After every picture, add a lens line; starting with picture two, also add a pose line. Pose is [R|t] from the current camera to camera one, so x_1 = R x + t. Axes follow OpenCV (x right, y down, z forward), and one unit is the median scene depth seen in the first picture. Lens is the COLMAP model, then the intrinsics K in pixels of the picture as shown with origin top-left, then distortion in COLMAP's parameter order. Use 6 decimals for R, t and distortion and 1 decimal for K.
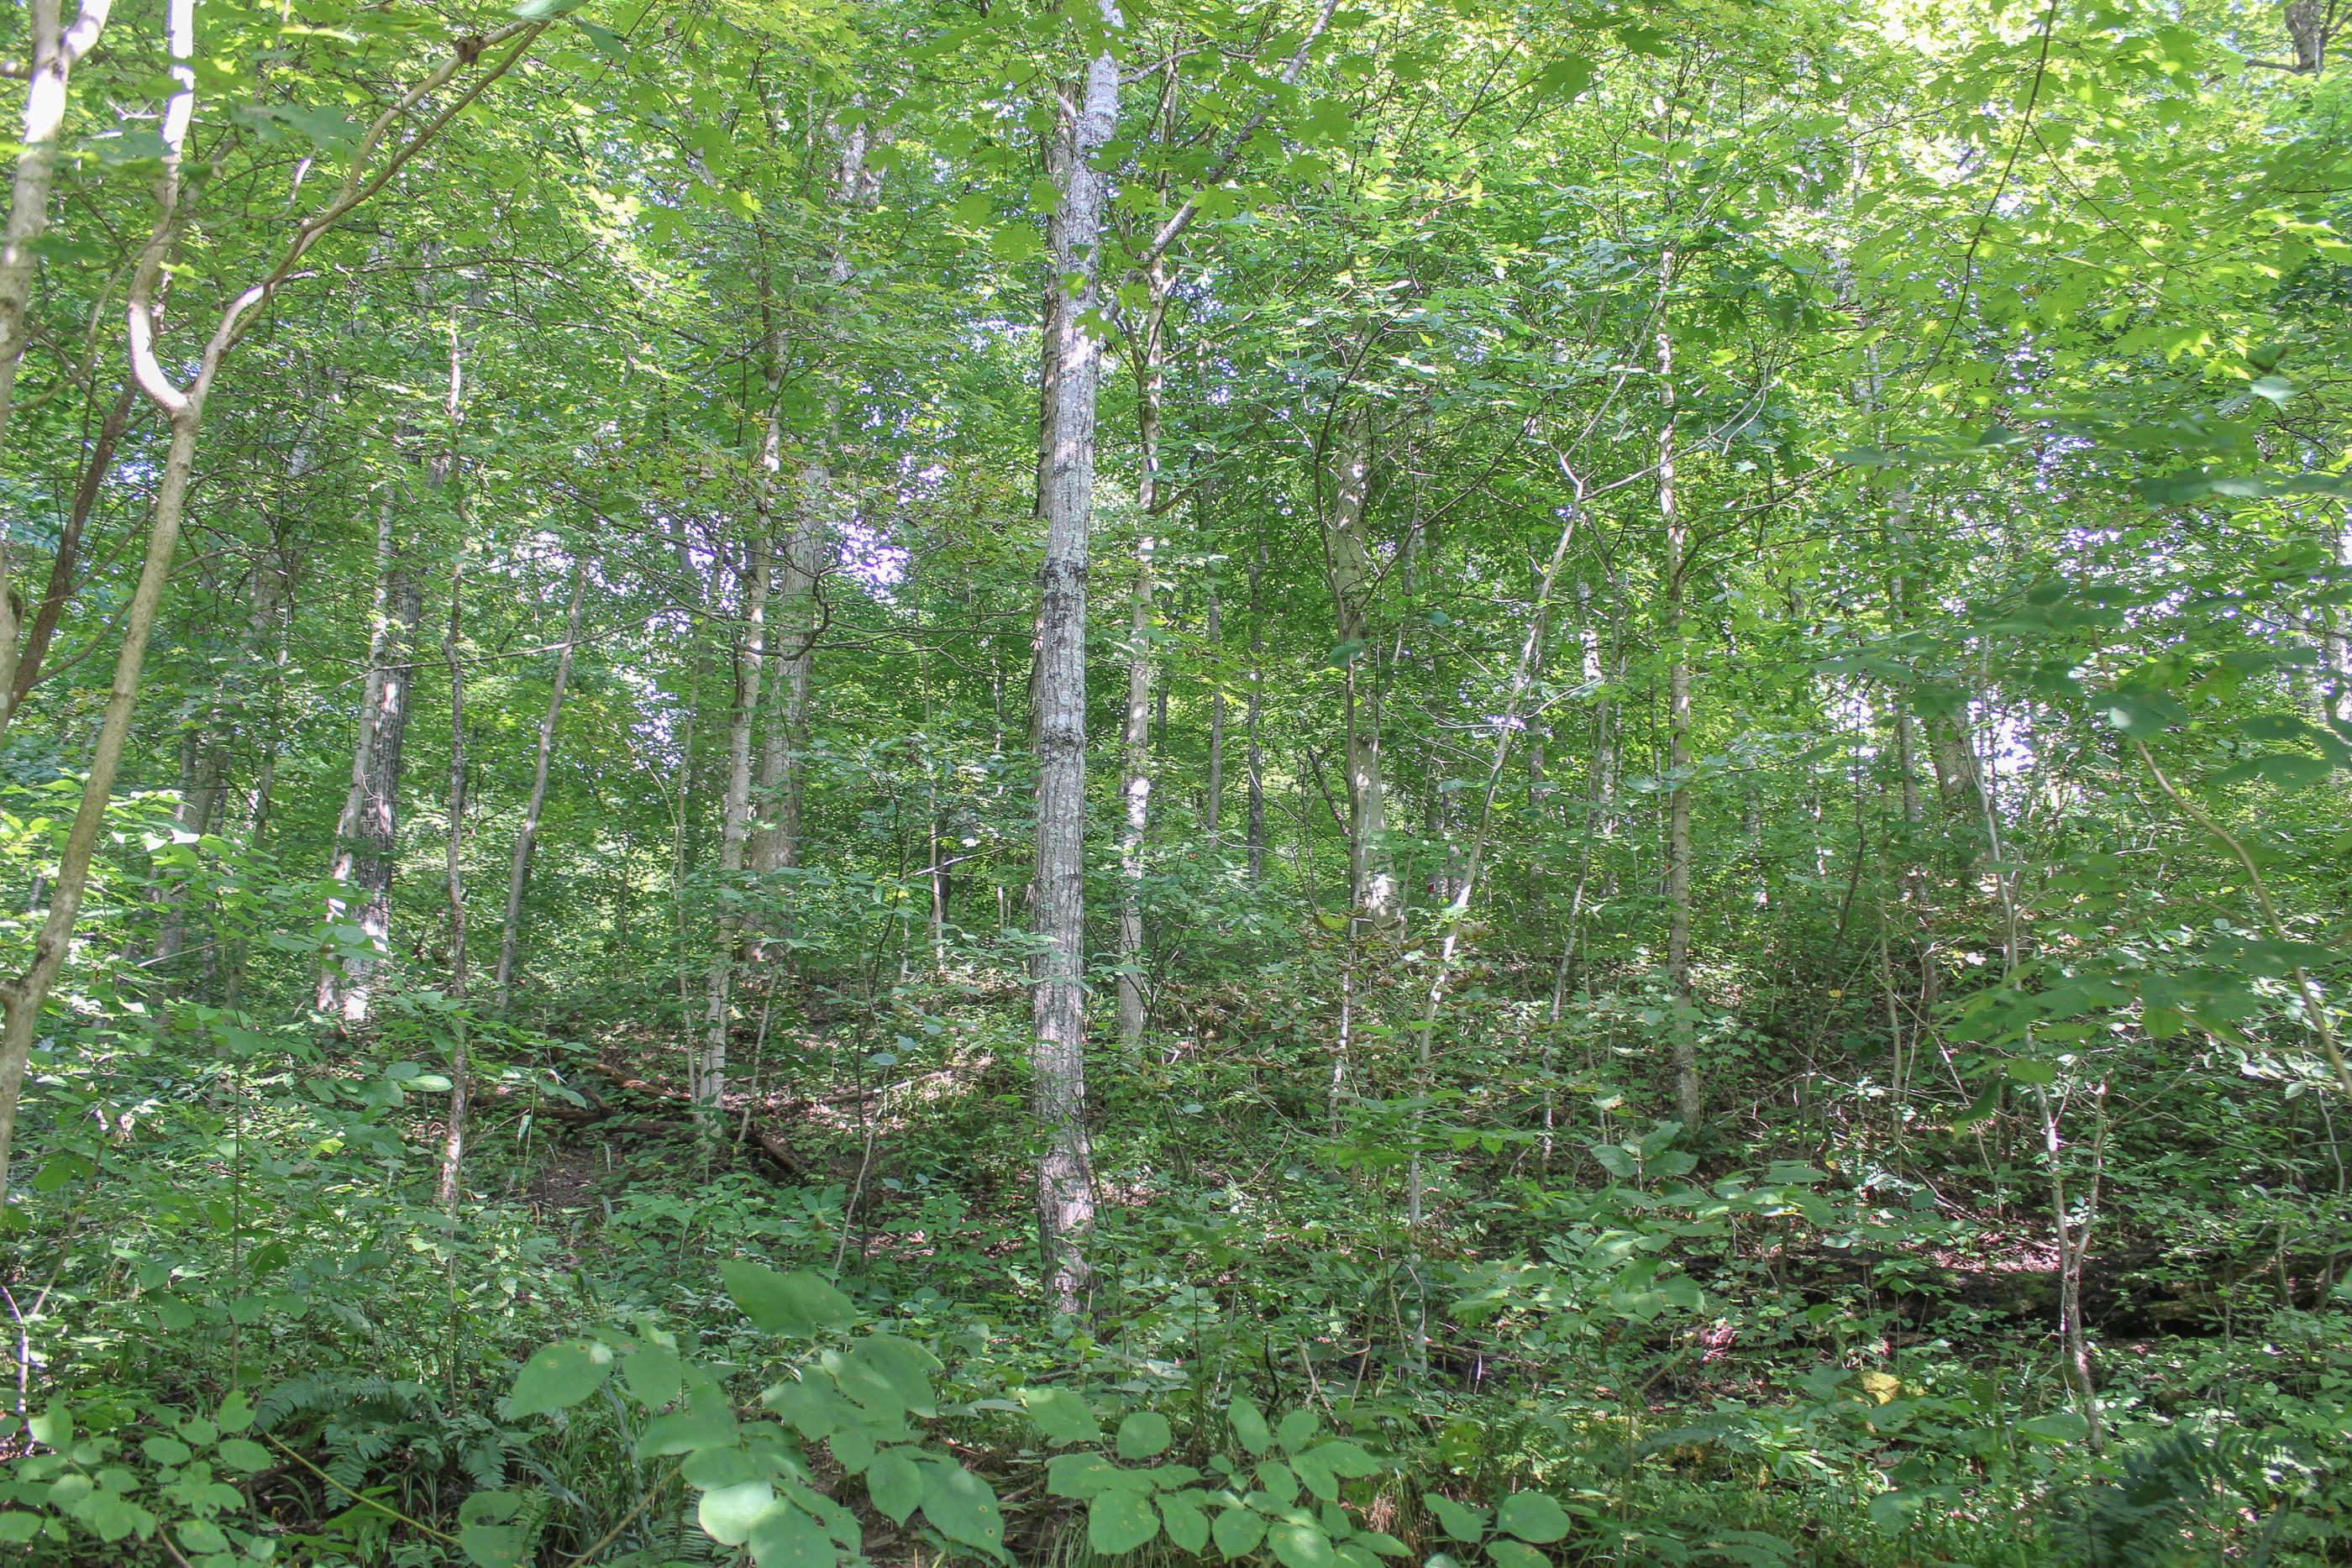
lens RADIAL K [[1956.3, 0, 1180.4], [0, 1956.3, 842.1], [0, 0, 1]] dist [-0.165047, 0.149371]
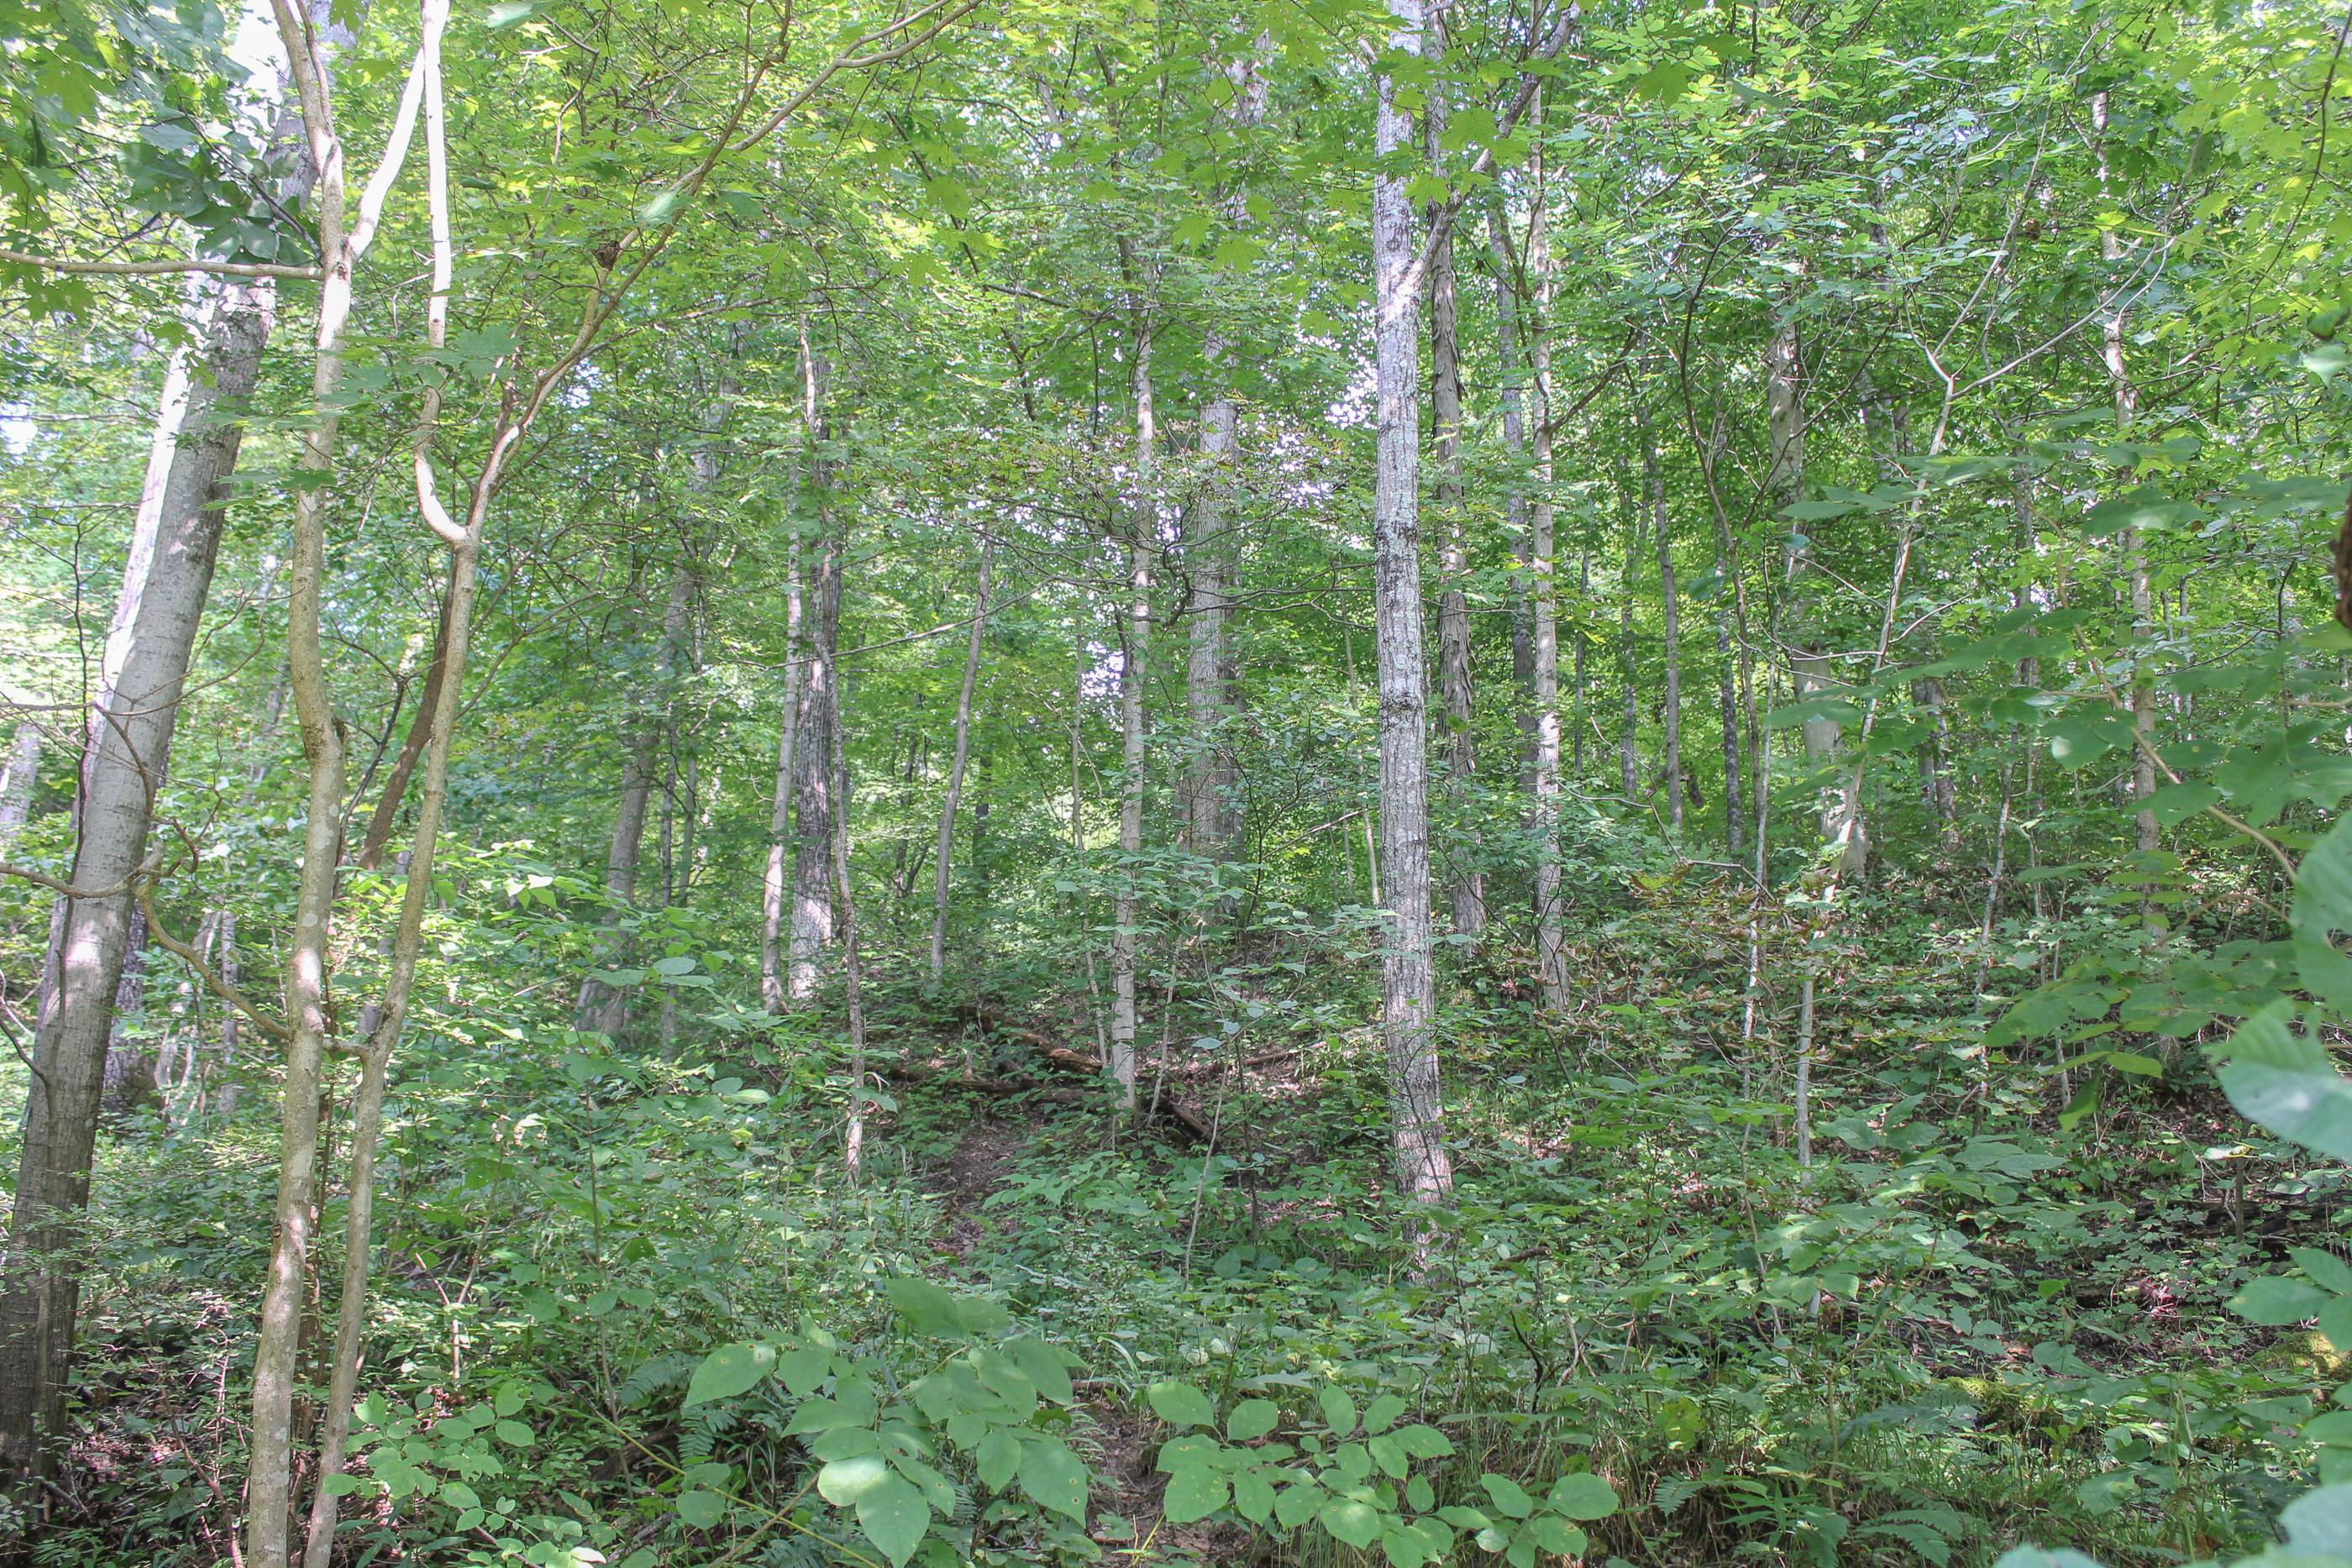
lens RADIAL K [[2127.1, 0, 1216.7], [0, 2127.1, 816.3], [0, 0, 1]] dist [-0.150868, 0.134199]
pose [[0.969015, -0.060509, -0.239477, 0.090589], [0.068278, 0.997371, 0.024272, -0.024592], [0.237379, -0.039871, 0.970599, -0.061088]]
